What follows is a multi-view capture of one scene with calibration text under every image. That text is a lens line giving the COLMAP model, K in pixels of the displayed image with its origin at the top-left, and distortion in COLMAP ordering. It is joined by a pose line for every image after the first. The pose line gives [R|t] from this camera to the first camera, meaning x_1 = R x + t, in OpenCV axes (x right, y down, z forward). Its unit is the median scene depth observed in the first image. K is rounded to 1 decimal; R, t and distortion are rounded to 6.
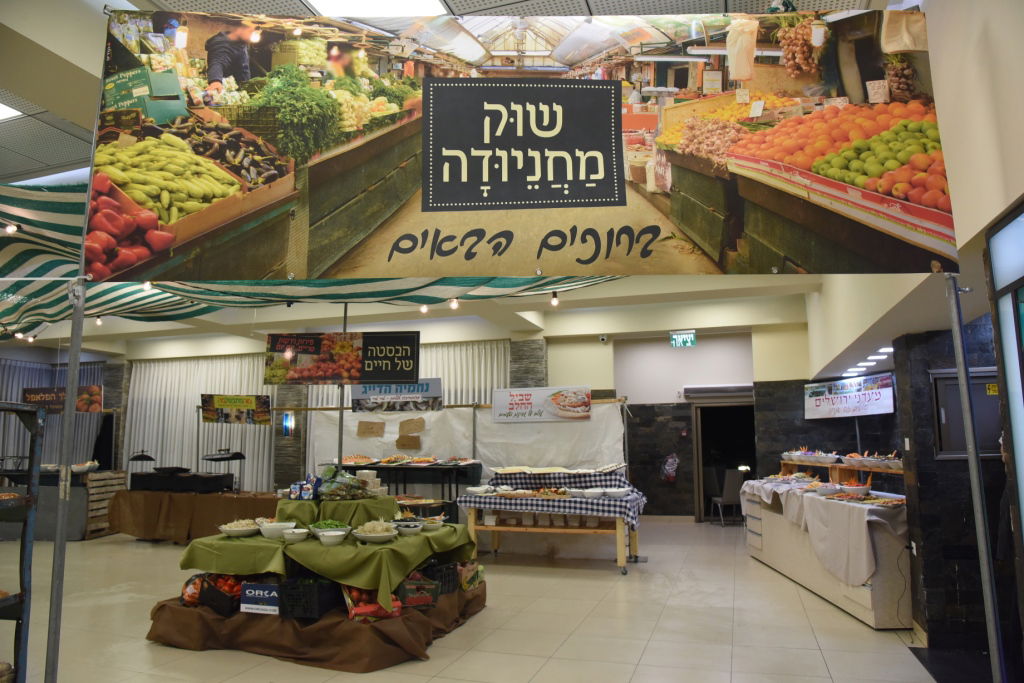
lens RADIAL K [[695.8, 0, 512.0], [0, 695.8, 341.5], [0, 0, 1]] dist [-0.102512, 0.000403]
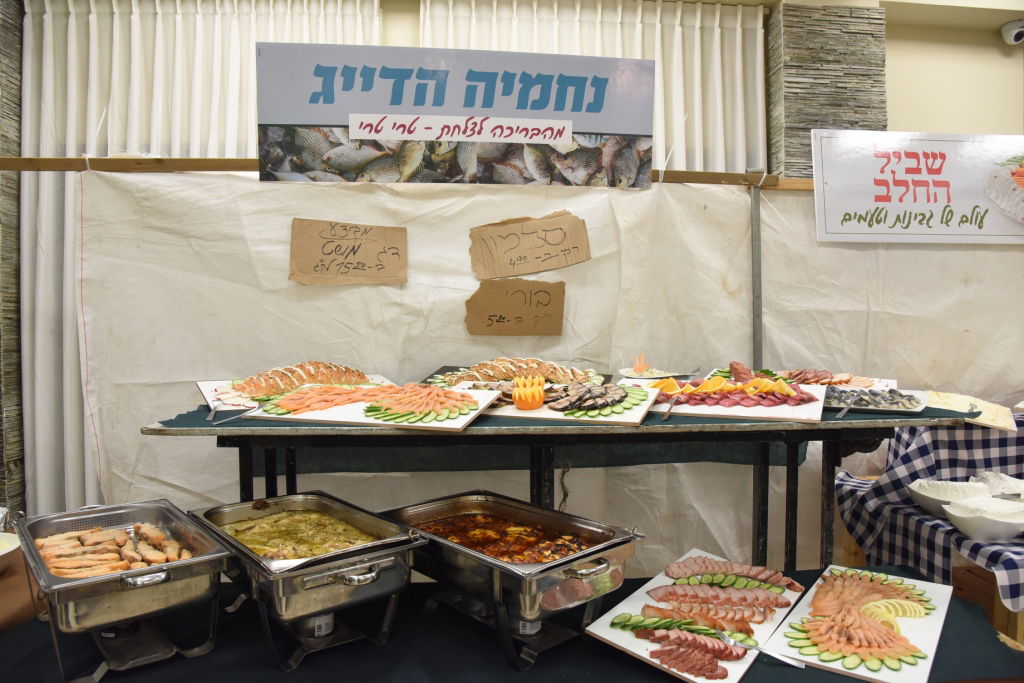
lens RADIAL K [[695.8, 0, 512.0], [0, 695.8, 341.5], [0, 0, 1]] dist [-0.102512, 0.000403]
pose [[0.922152, -0.003908, 0.386807, -0.248448], [-0.056952, 0.987680, 0.145754, 0.120590], [-0.382611, -0.156437, 0.910569, 0.768639]]
